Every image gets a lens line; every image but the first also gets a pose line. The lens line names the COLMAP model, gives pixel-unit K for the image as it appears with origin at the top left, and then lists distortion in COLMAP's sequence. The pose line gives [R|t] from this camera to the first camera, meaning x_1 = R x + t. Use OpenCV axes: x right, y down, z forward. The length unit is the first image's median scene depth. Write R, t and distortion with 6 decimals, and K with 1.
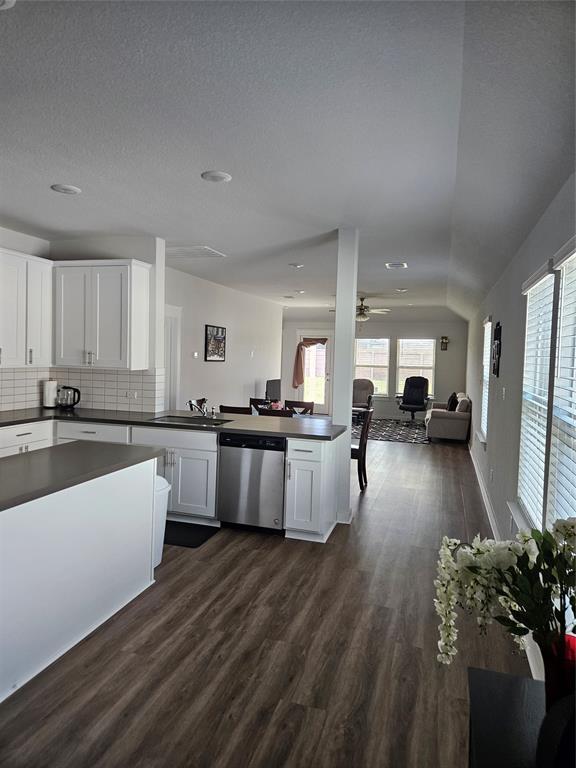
lens RADIAL K [[509.1, 0, 281.2], [0, 509.1, 377.7], [0, 0, 1]] dist [0.056048, -0.025787]
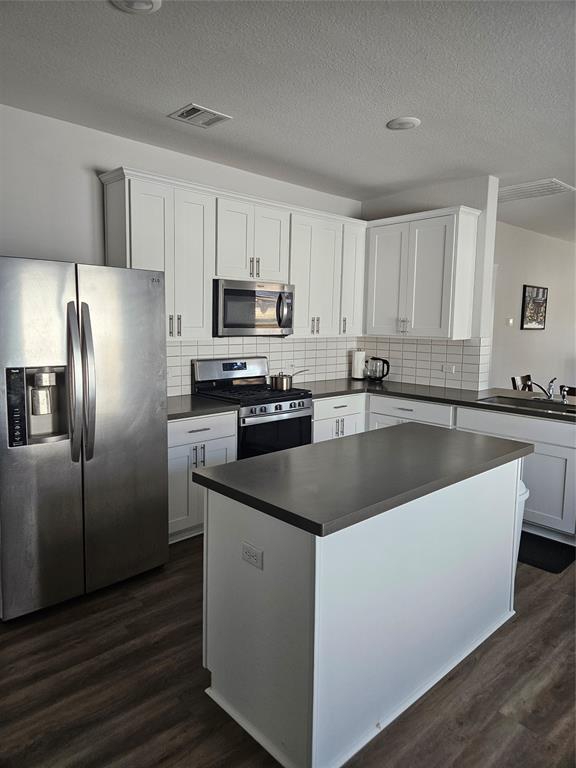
lens RADIAL K [[509.1, 0, 284.3], [0, 509.1, 380.3], [0, 0, 1]] dist [0.056048, -0.025787]
pose [[0.879041, 0.040436, -0.475028, -0.101261], [-0.010821, 0.997832, 0.064914, 0.000003], [0.476623, -0.051922, 0.877573, 0.088031]]
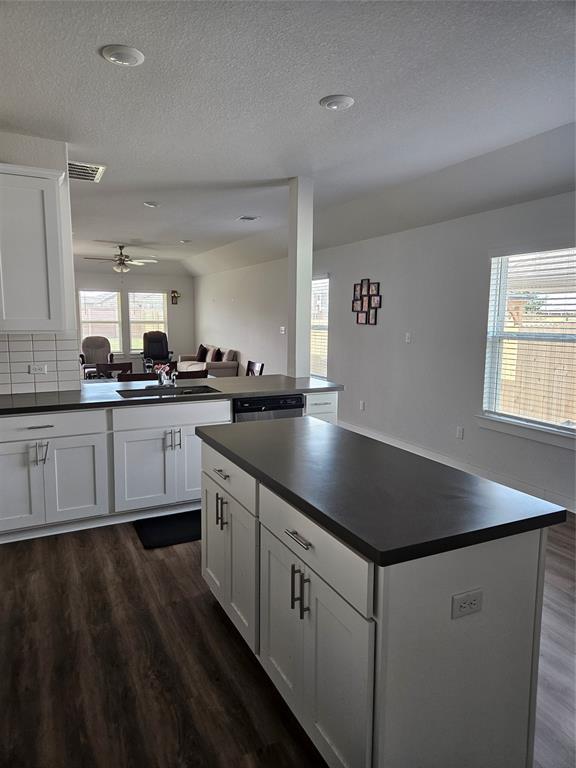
lens RADIAL K [[505.2, 0, 283.5], [0, 505.2, 381.7], [0, 0, 1]] dist [0.050780, 0.003619]
pose [[0.714514, -0.113595, 0.690338, -0.463588], [0.046727, 0.992276, 0.114916, -0.012659], [-0.698059, -0.049851, 0.714302, 0.225760]]
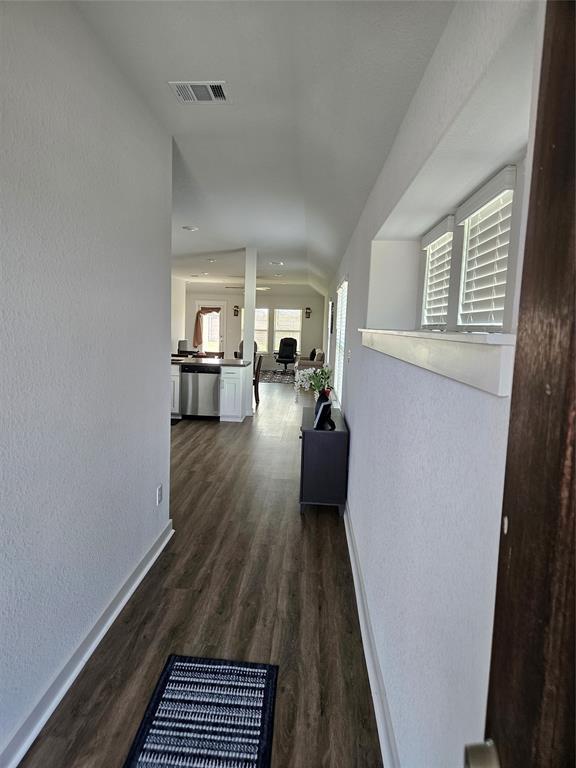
lens RADIAL K [[509.1, 0, 261.4], [0, 509.1, 394.3], [0, 0, 1]] dist [0.056048, -0.025787]
pose [[0.978484, -0.022538, 0.205089, -0.153545], [0.002331, 0.995160, 0.098241, 0.025647], [-0.206311, -0.095650, 0.973800, -0.565543]]
